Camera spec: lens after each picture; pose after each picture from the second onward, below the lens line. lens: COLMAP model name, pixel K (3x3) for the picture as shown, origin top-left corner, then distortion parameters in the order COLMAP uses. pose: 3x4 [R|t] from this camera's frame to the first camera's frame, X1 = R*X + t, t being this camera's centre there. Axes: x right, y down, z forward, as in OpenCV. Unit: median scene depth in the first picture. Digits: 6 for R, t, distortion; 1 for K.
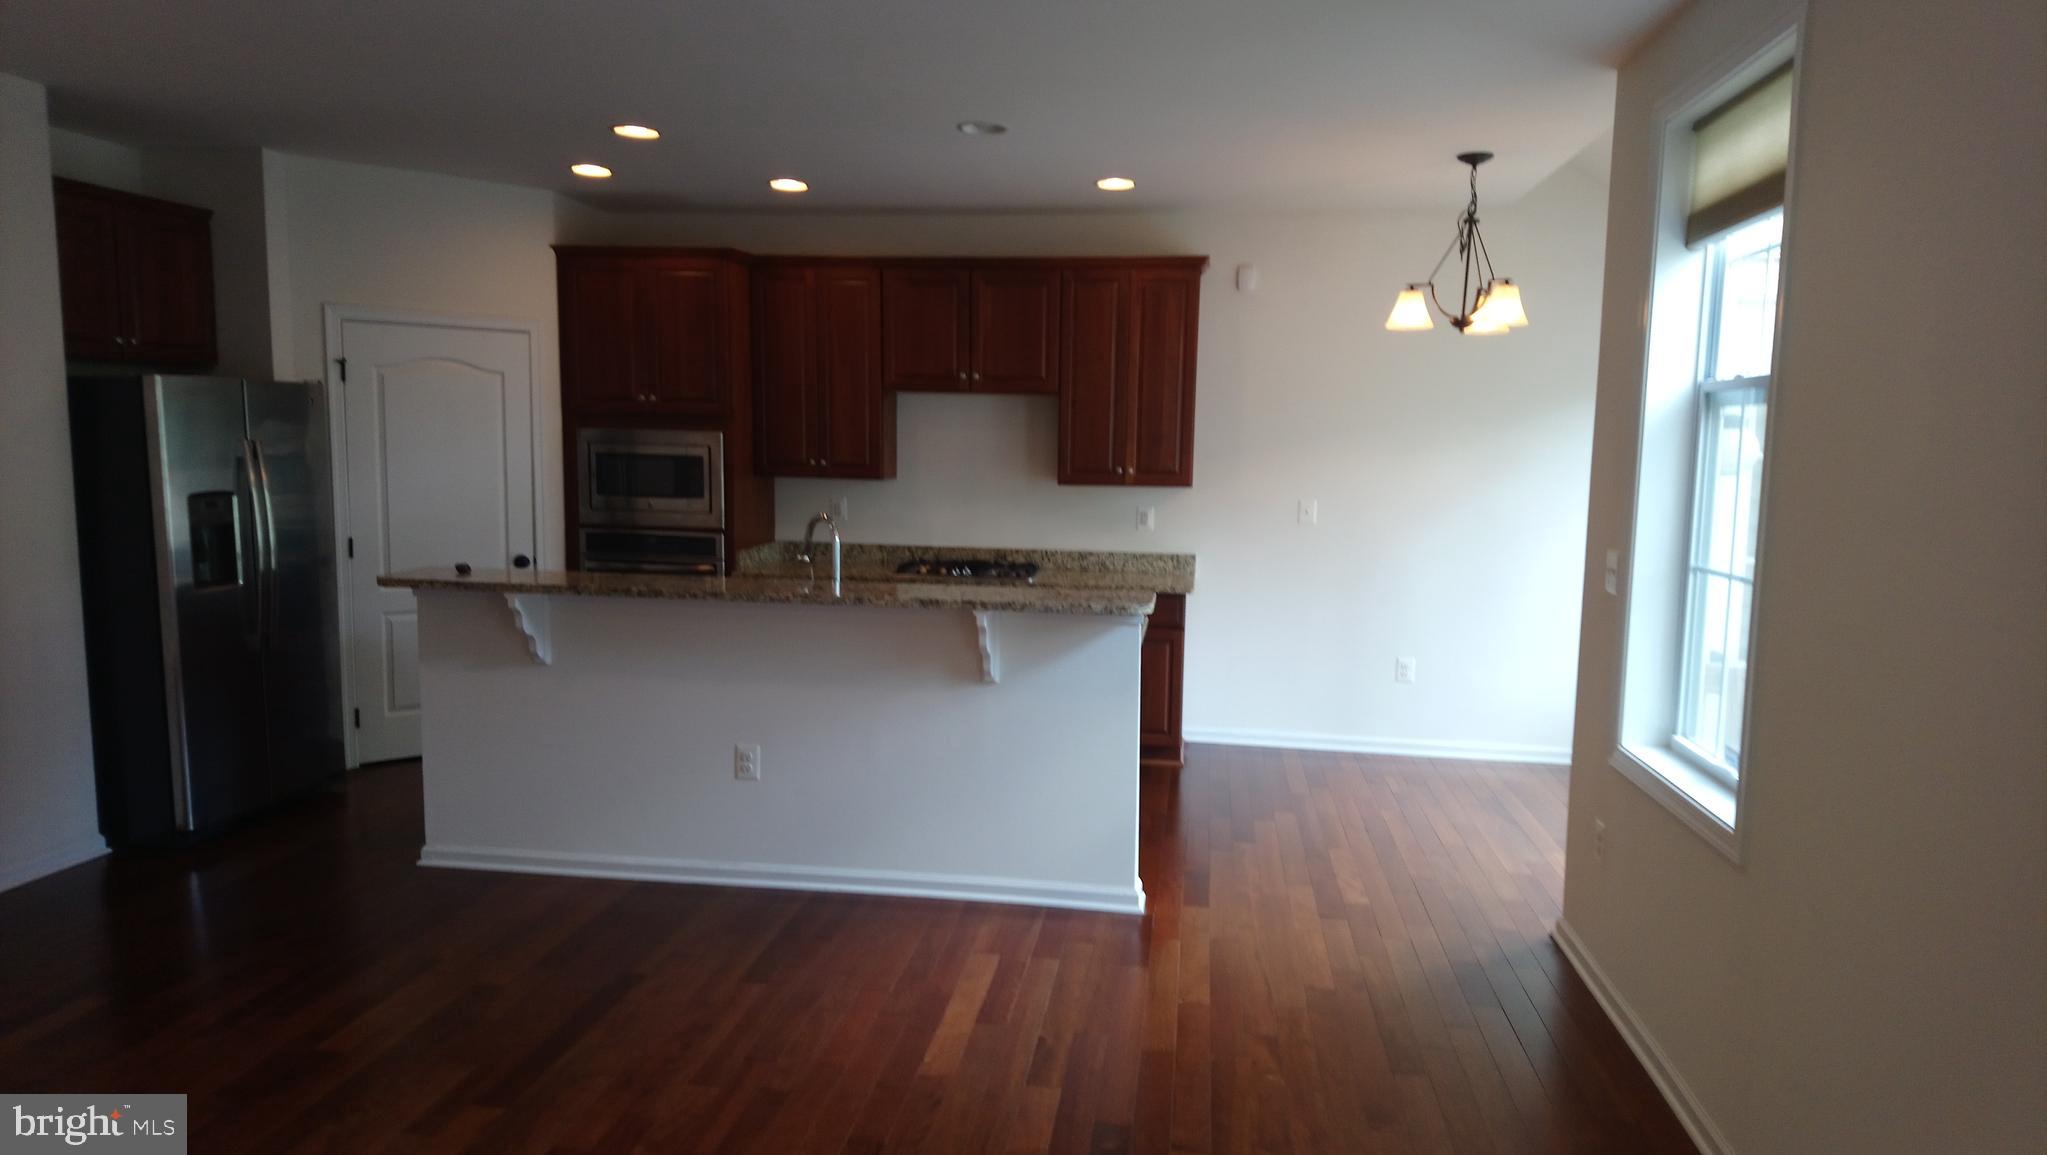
lens RADIAL K [[1258.0, 0, 1007.9], [0, 1258.0, 575.0], [0, 0, 1]] dist [0.173755, -0.262917]
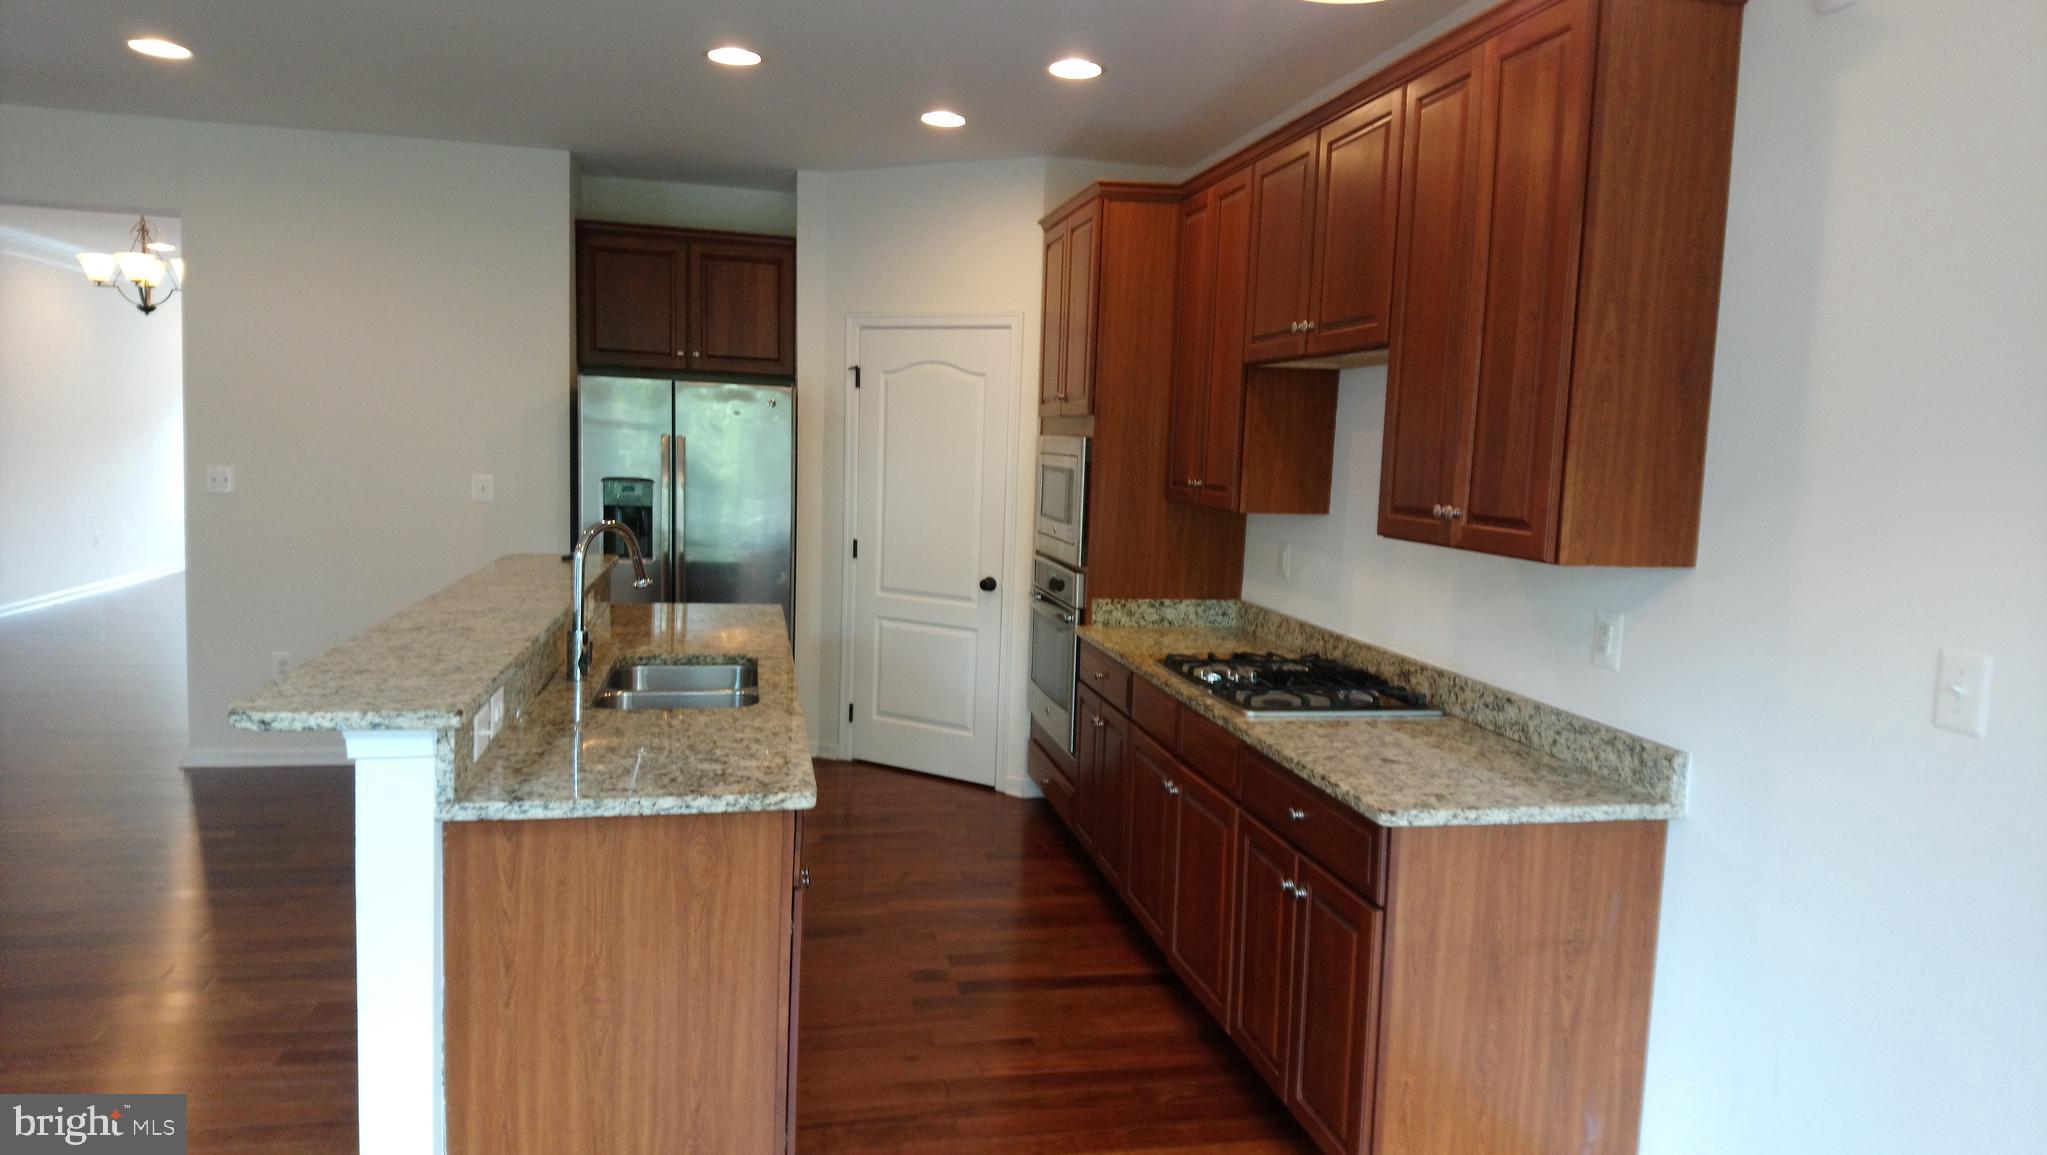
lens RADIAL K [[1258.0, 0, 1007.9], [0, 1258.0, 575.0], [0, 0, 1]] dist [0.173755, -0.262917]
pose [[0.345901, 0.093009, -0.933650, 0.448221], [-0.137948, 0.989302, 0.047446, -0.060740], [0.928075, 0.112384, 0.355031, 0.704308]]
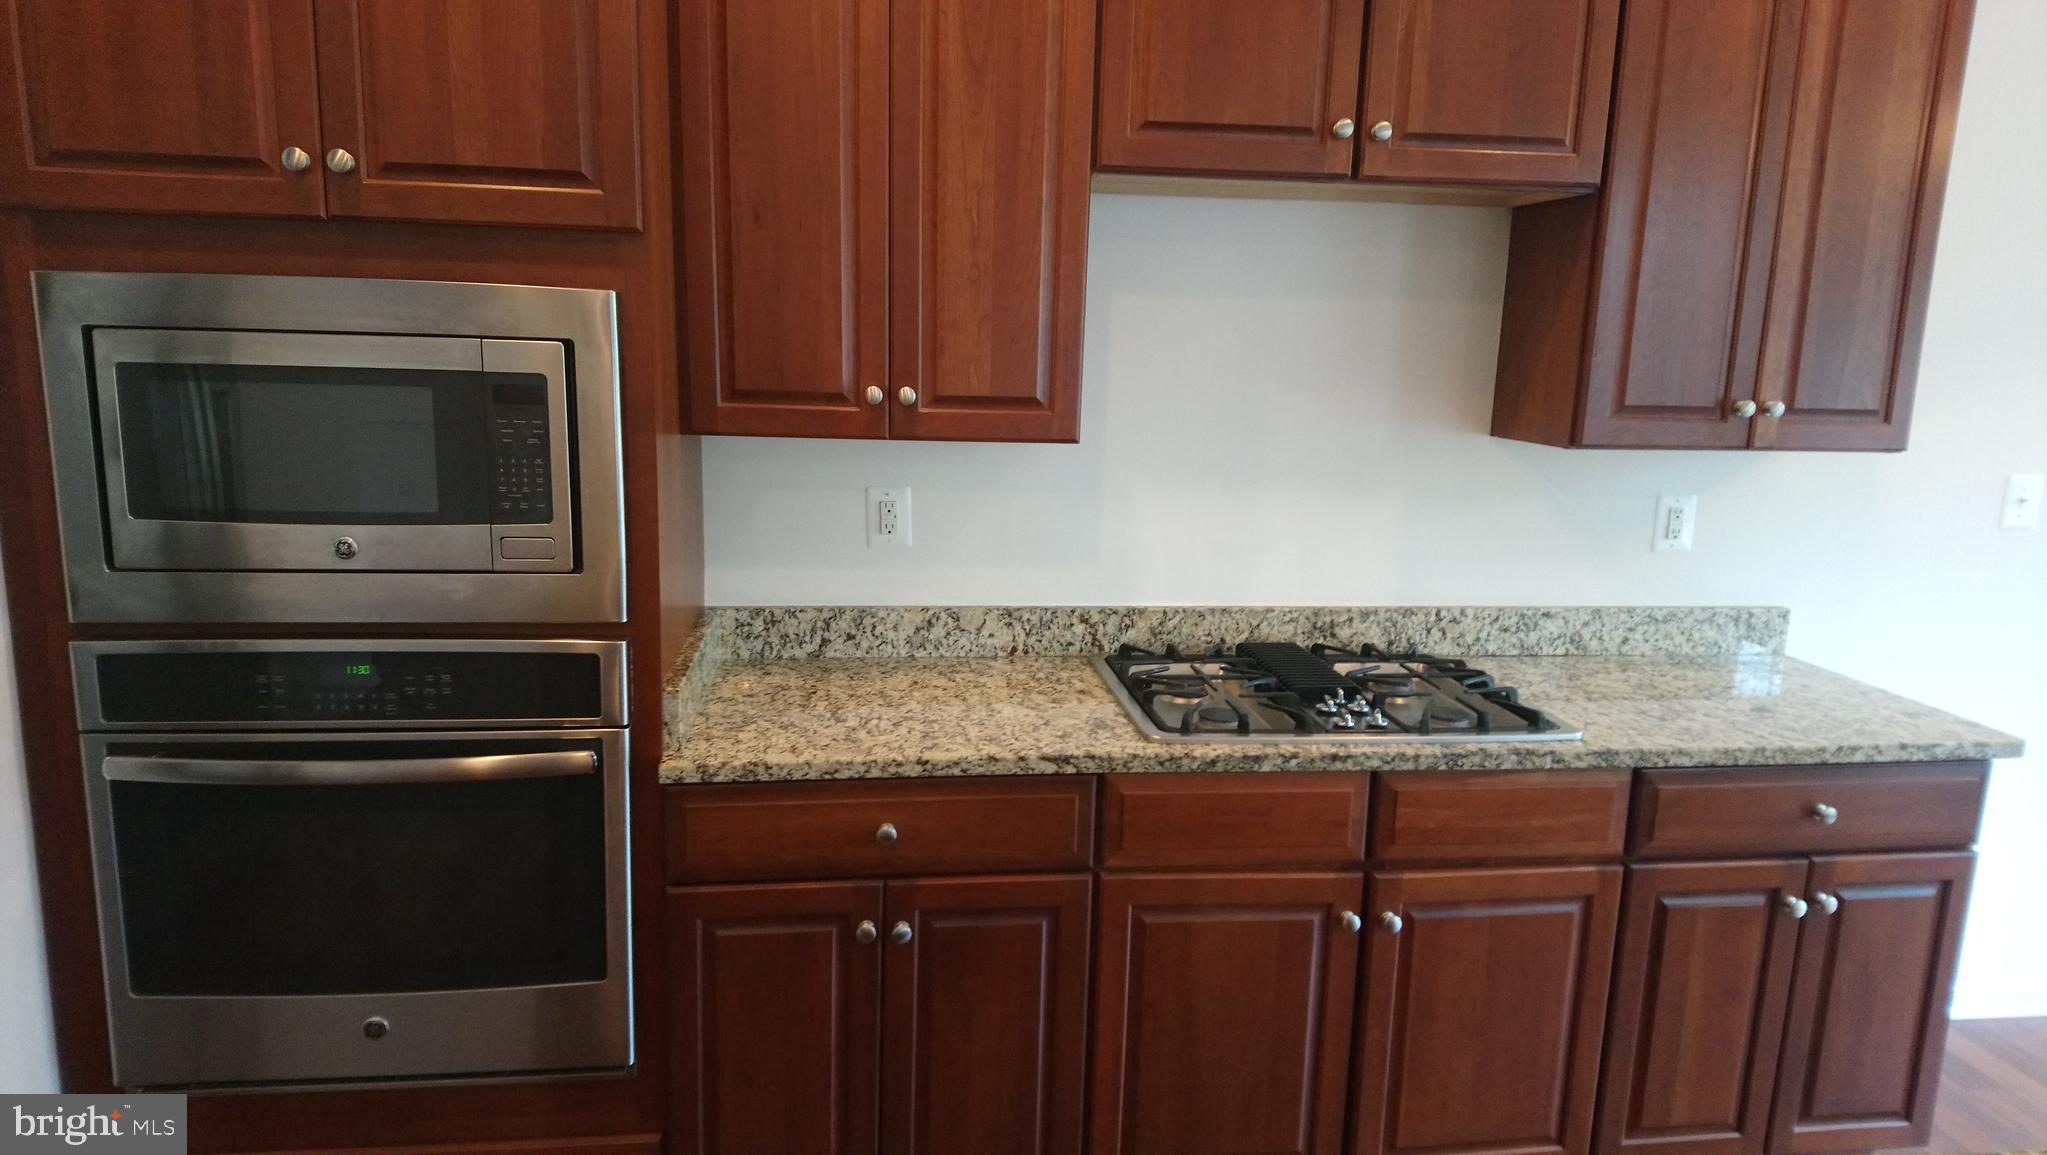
lens RADIAL K [[1258.0, 0, 1007.9], [0, 1258.0, 575.0], [0, 0, 1]] dist [0.173755, -0.262917]
pose [[0.959239, -0.045625, 0.278888, -0.222848], [0.024992, 0.996710, 0.077098, -0.068373], [-0.281488, -0.066986, 0.957224, 0.694087]]
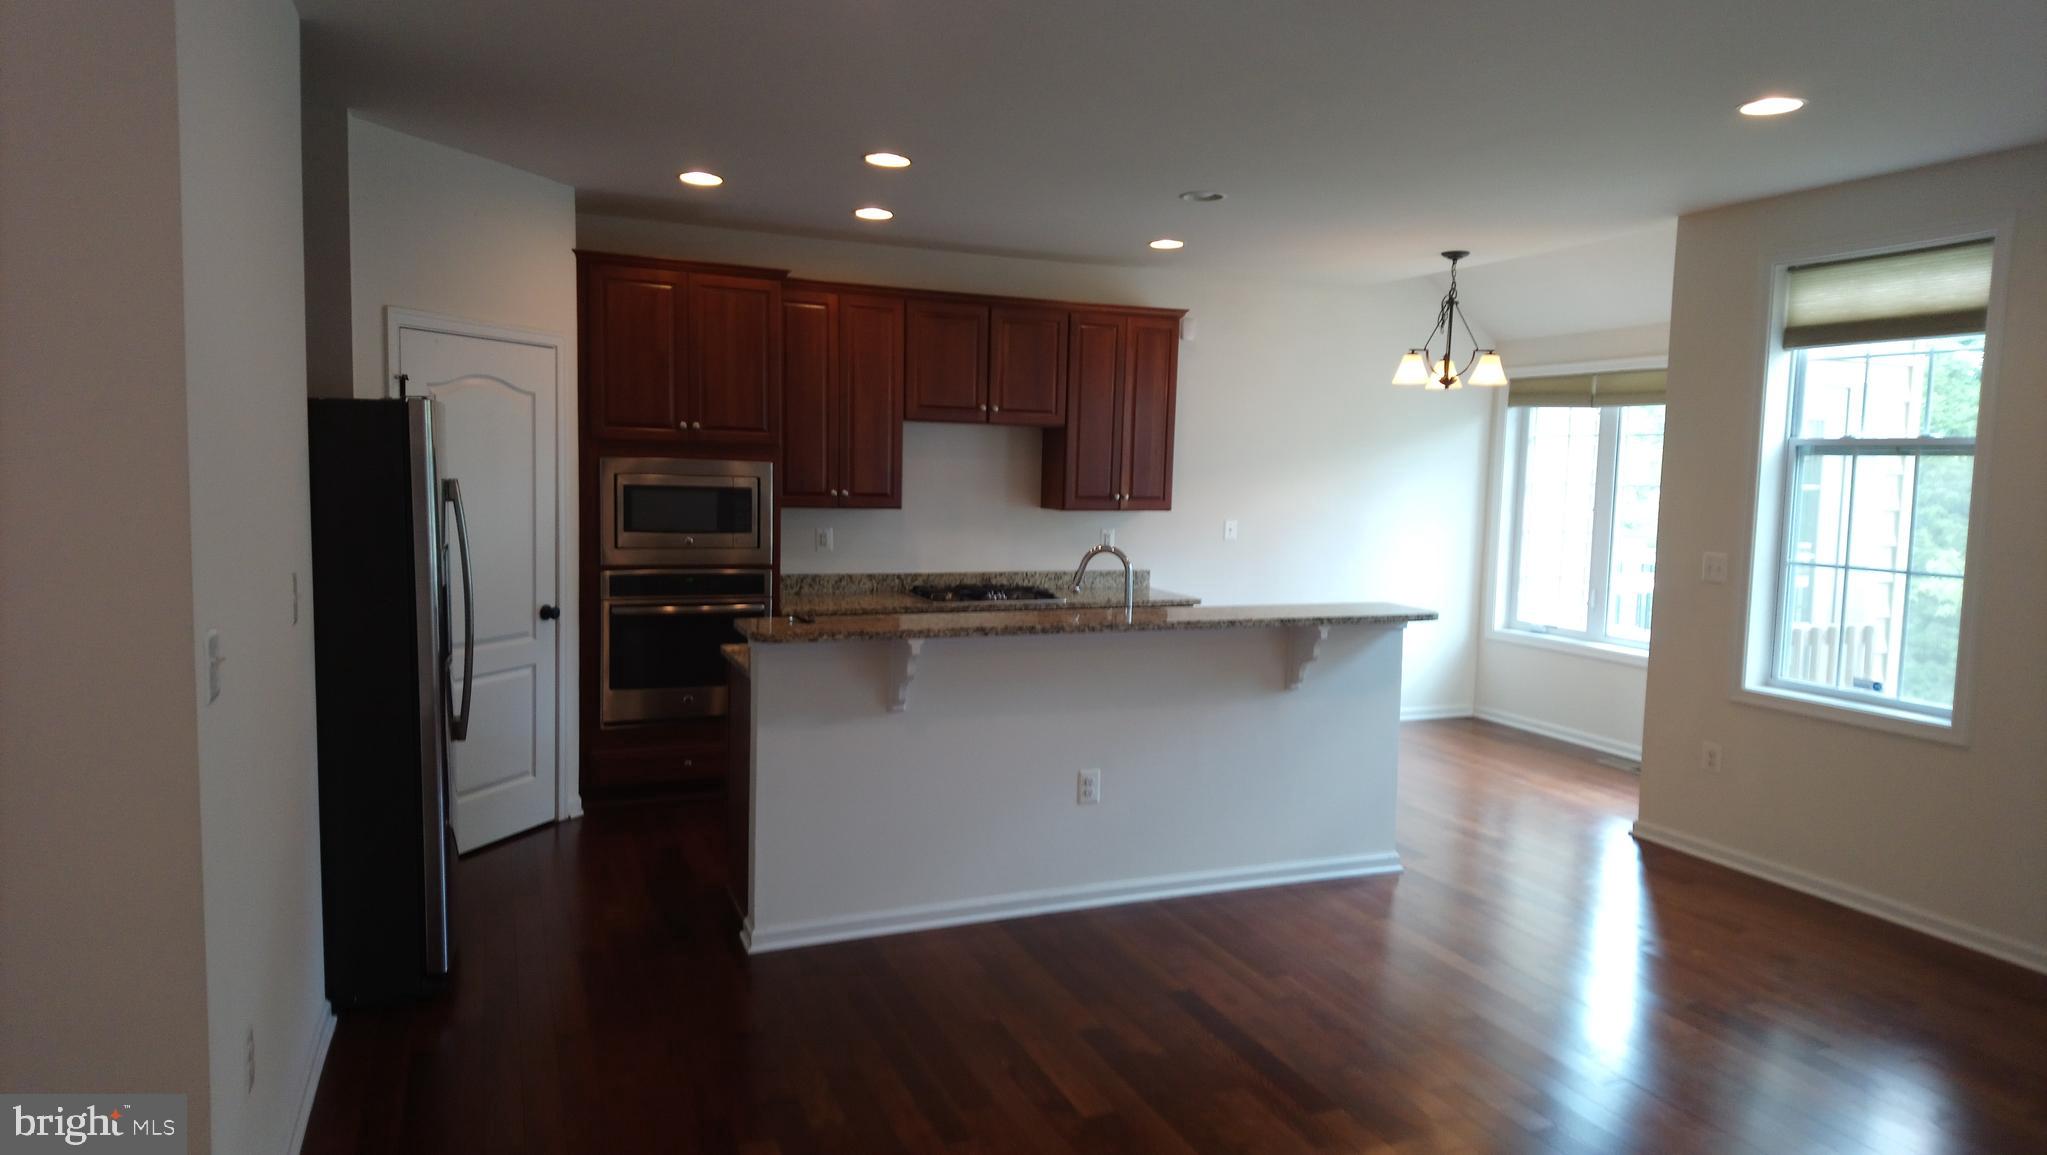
lens RADIAL K [[1258.0, 0, 1007.9], [0, 1258.0, 575.0], [0, 0, 1]] dist [0.173755, -0.262917]
pose [[0.855126, -0.045703, 0.516402, -0.563559], [0.050834, 0.998698, 0.004210, -0.023700], [-0.515922, 0.022650, 0.856336, 0.104452]]
